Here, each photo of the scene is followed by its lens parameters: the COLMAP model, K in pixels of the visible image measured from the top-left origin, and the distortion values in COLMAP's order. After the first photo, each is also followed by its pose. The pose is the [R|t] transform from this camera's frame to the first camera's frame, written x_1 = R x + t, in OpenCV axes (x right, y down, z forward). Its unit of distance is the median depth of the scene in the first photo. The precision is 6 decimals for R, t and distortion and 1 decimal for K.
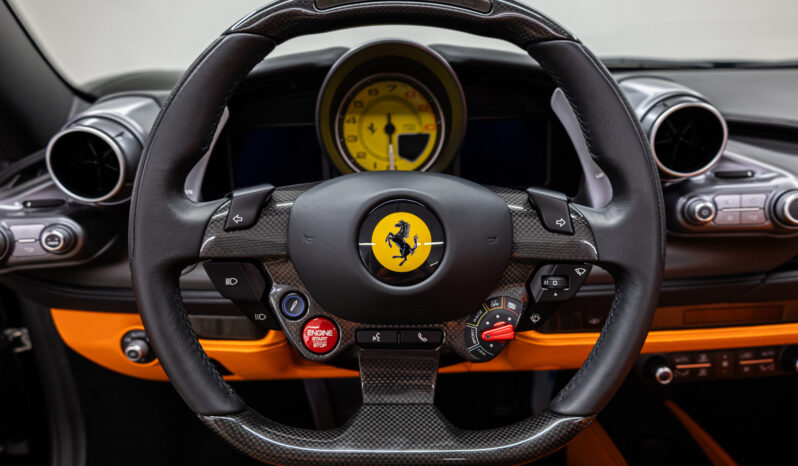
lens RADIAL K [[533.1, 0, 401.7], [0, 533.1, 226.0], [0, 0, 1]] dist [-0.000533, -0.005834]
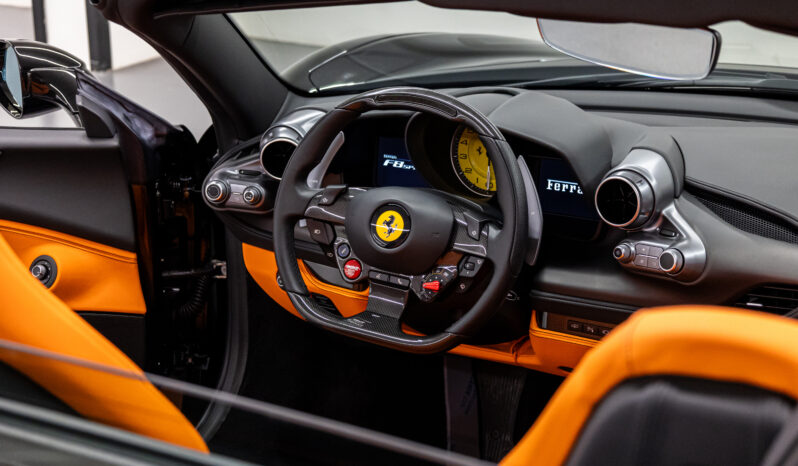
lens RADIAL K [[1549.5, 0, 398.7], [0, 1549.5, 233.0], [0, 0, 1]] dist [0.005712, 0.000000]
pose [[0.849527, 0.177822, -0.496673, 2.170021], [-0.189322, 0.981527, 0.027590, -0.081458], [0.492404, 0.070593, 0.867499, -2.967956]]
